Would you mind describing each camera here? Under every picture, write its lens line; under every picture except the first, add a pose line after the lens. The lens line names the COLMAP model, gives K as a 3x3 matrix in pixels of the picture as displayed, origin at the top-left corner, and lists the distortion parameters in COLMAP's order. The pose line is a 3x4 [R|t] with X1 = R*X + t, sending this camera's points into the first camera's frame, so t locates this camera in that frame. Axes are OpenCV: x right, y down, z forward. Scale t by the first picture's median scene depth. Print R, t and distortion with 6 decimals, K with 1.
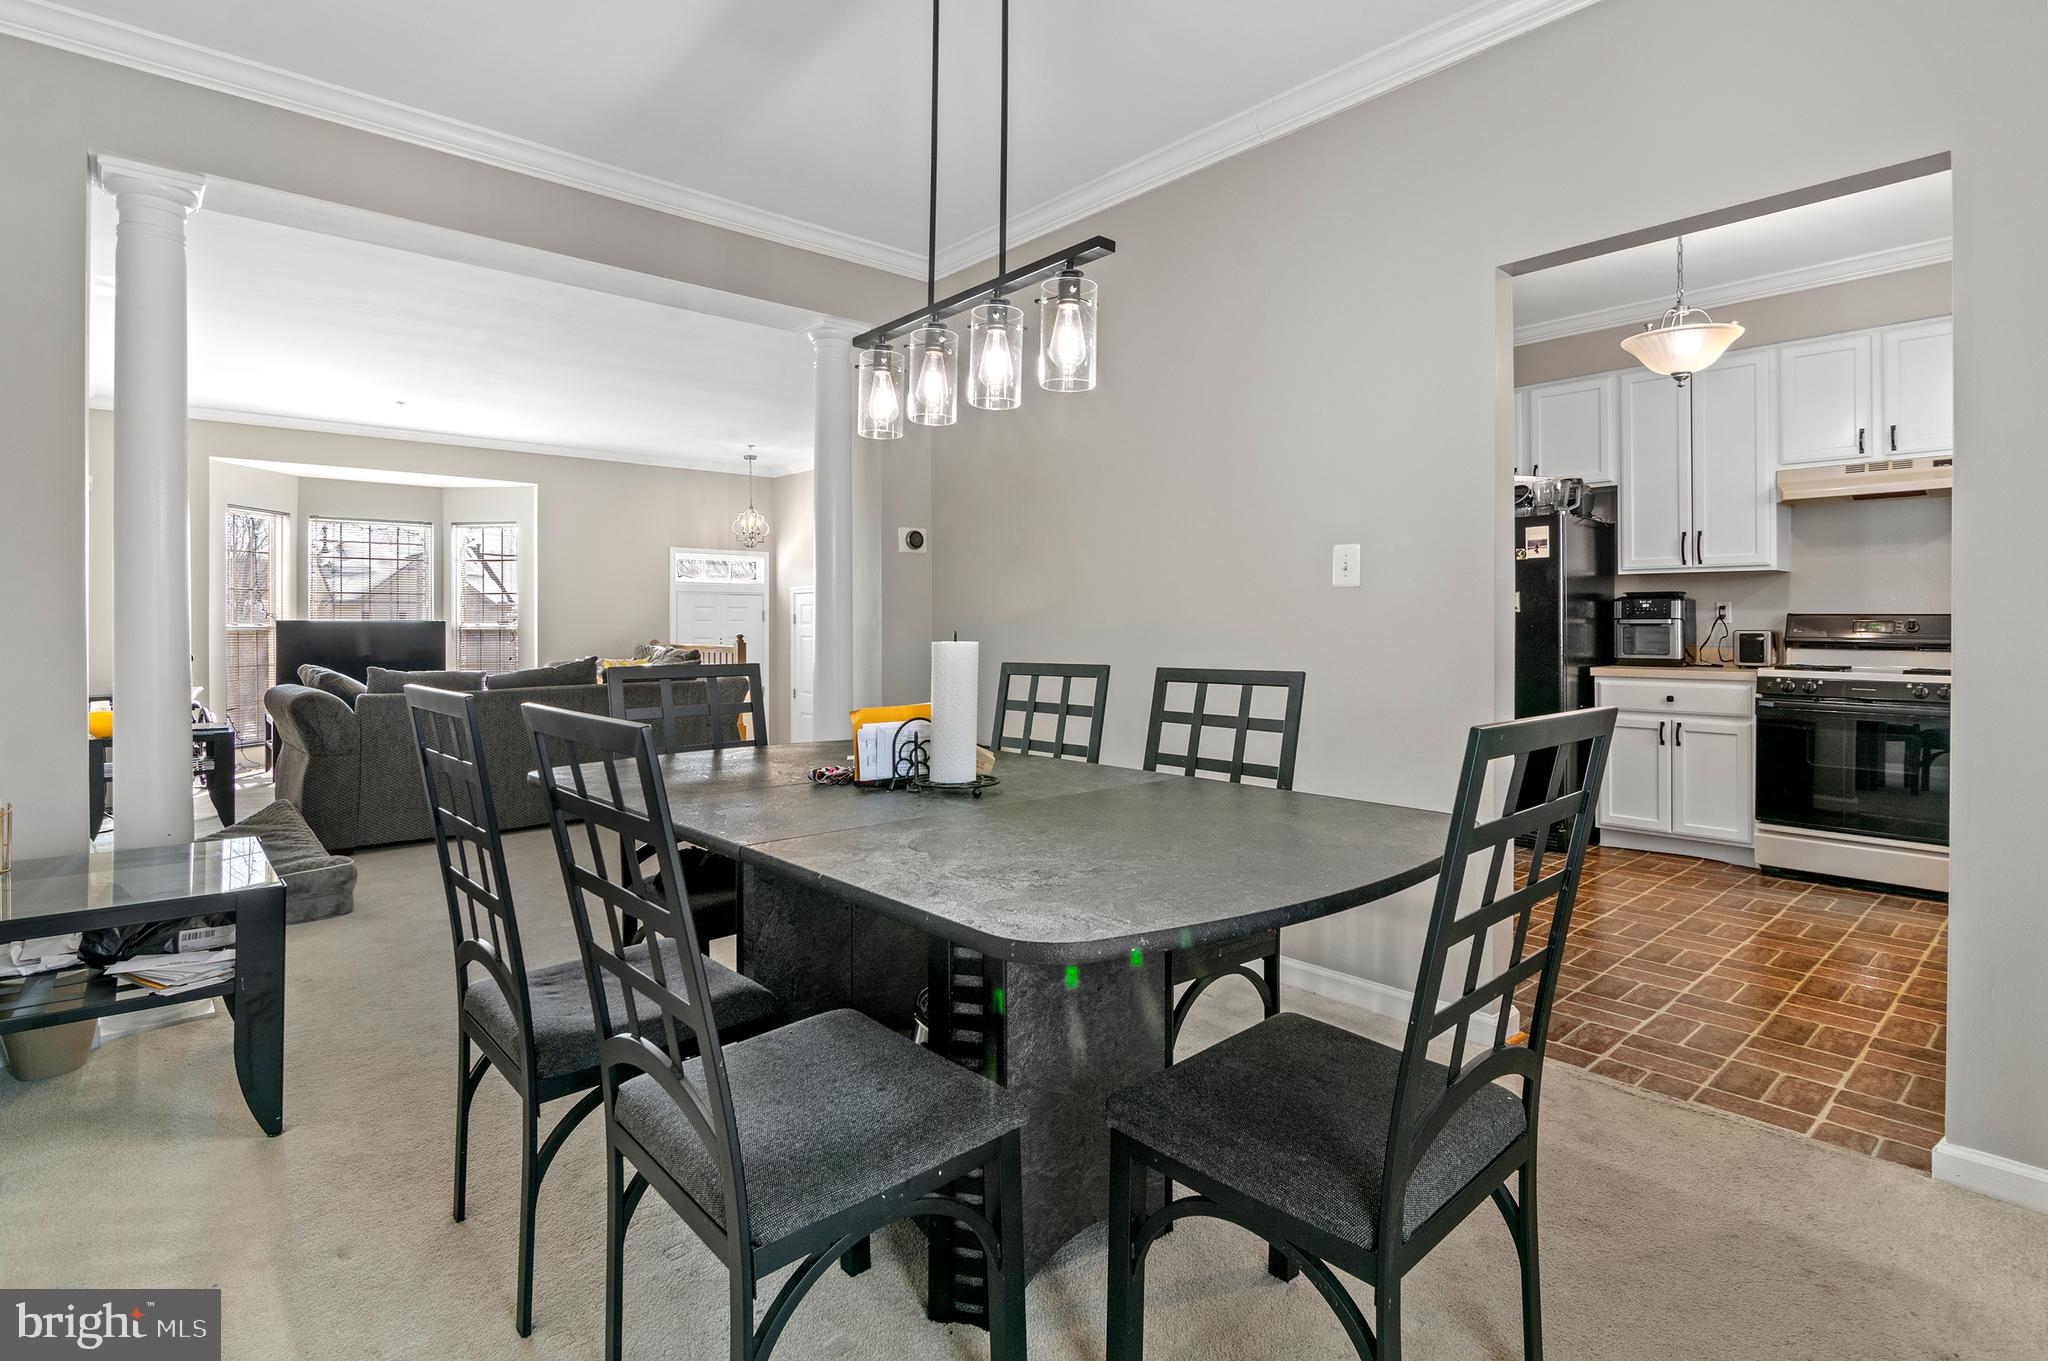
lens RADIAL K [[1038.4, 0, 1042.2], [0, 1038.4, 613.3], [0, 0, 1]] dist [-0.014326, -0.001723]
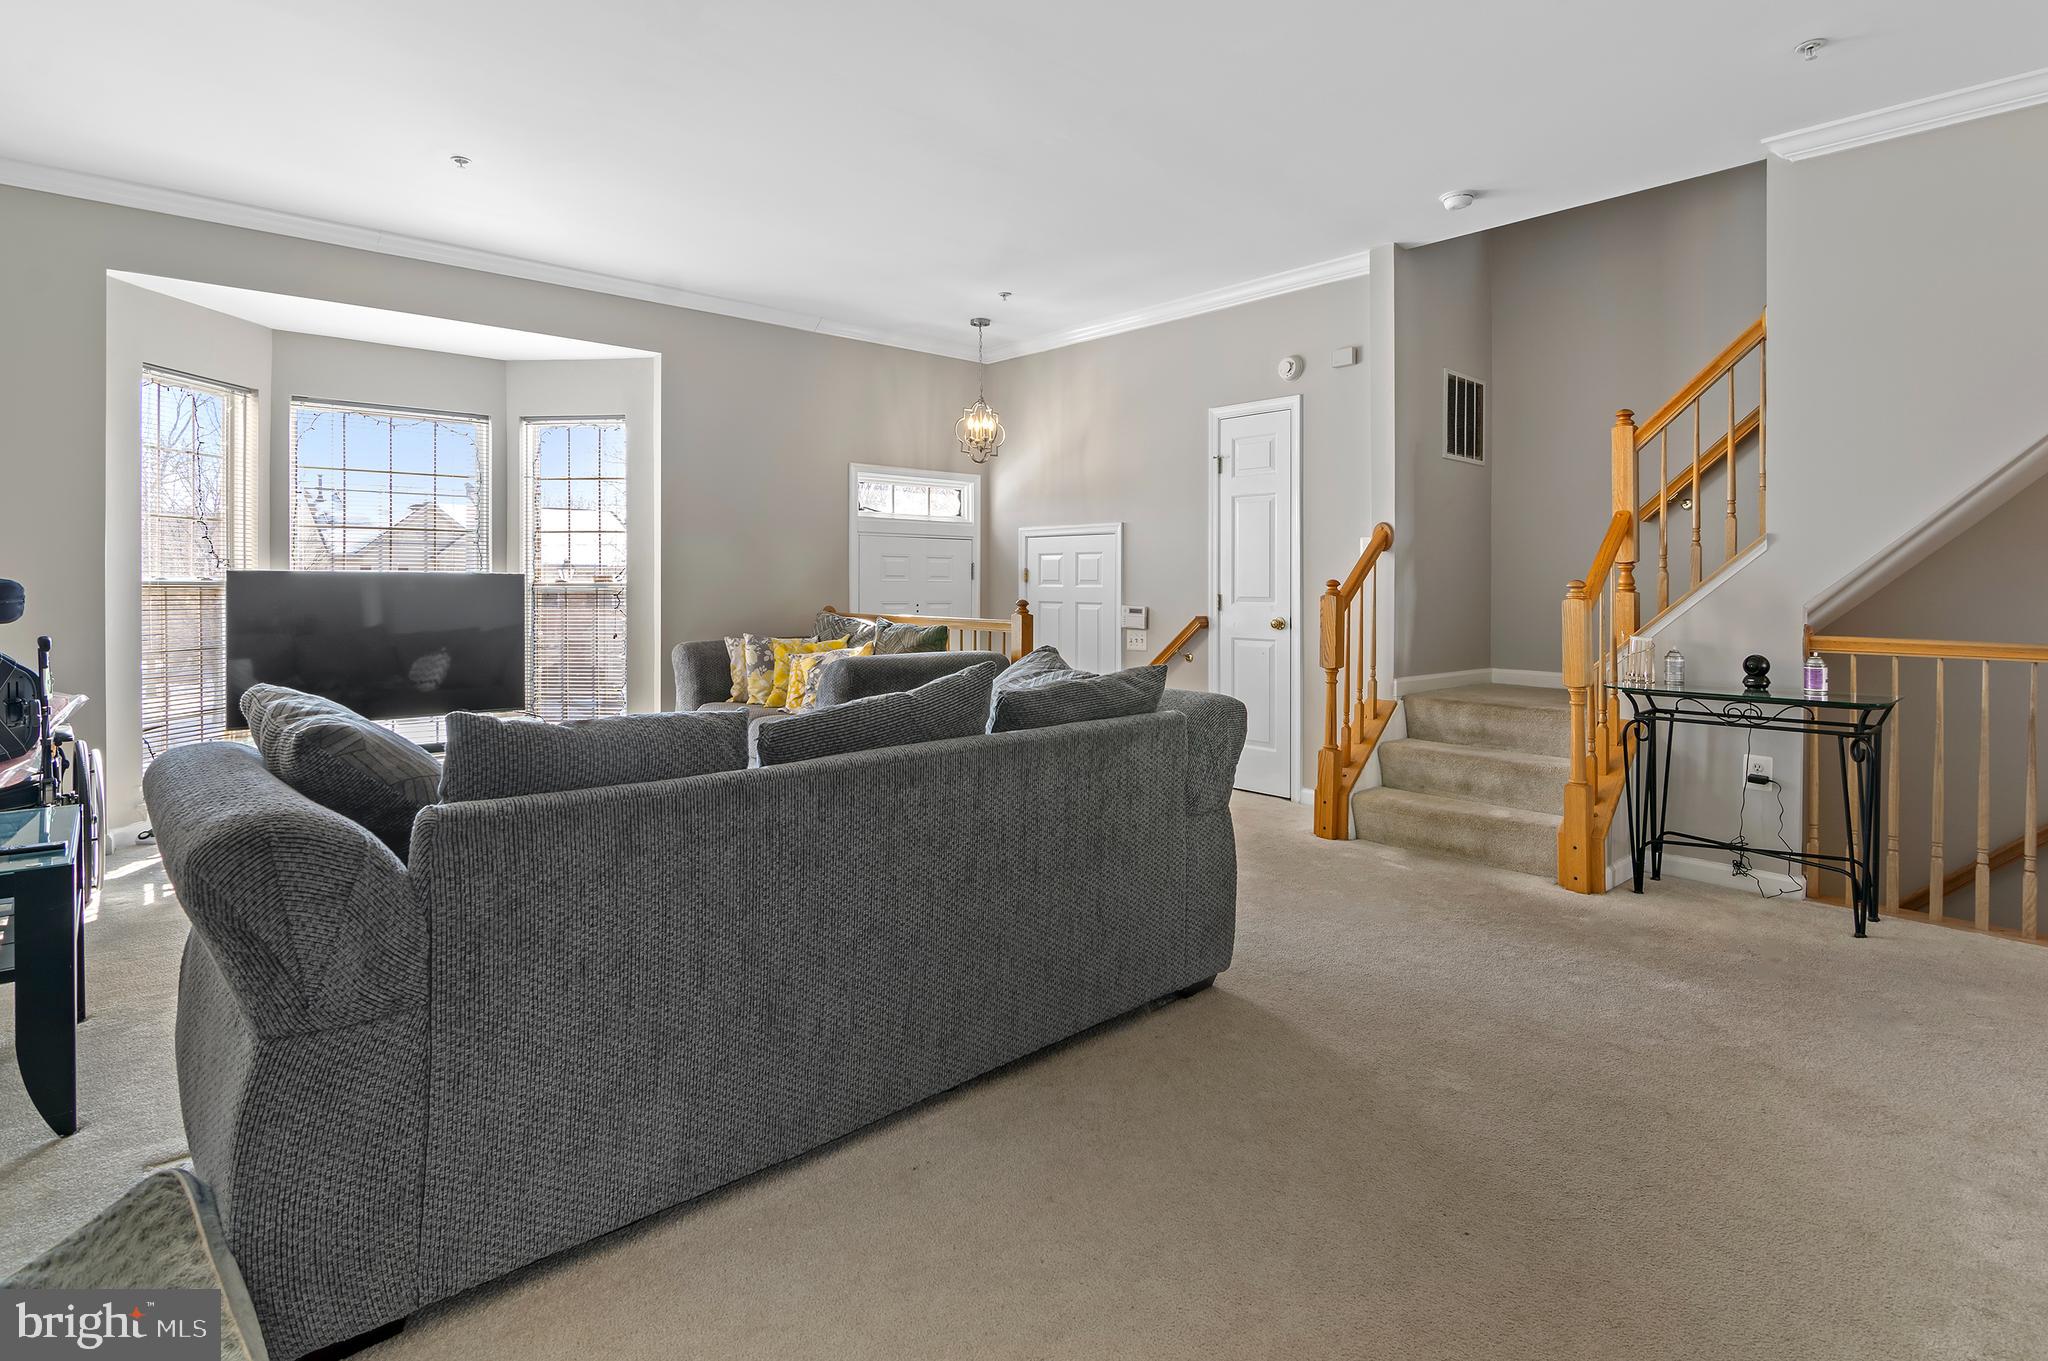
lens RADIAL K [[1038.4, 0, 1035.9], [0, 1038.4, 587.1], [0, 0, 1]] dist [-0.014326, -0.001723]
pose [[0.999962, 0.008582, -0.001366, -0.262060], [-0.008562, 0.999860, 0.014360, 0.003717], [0.001489, -0.014348, 0.999896, 0.379299]]
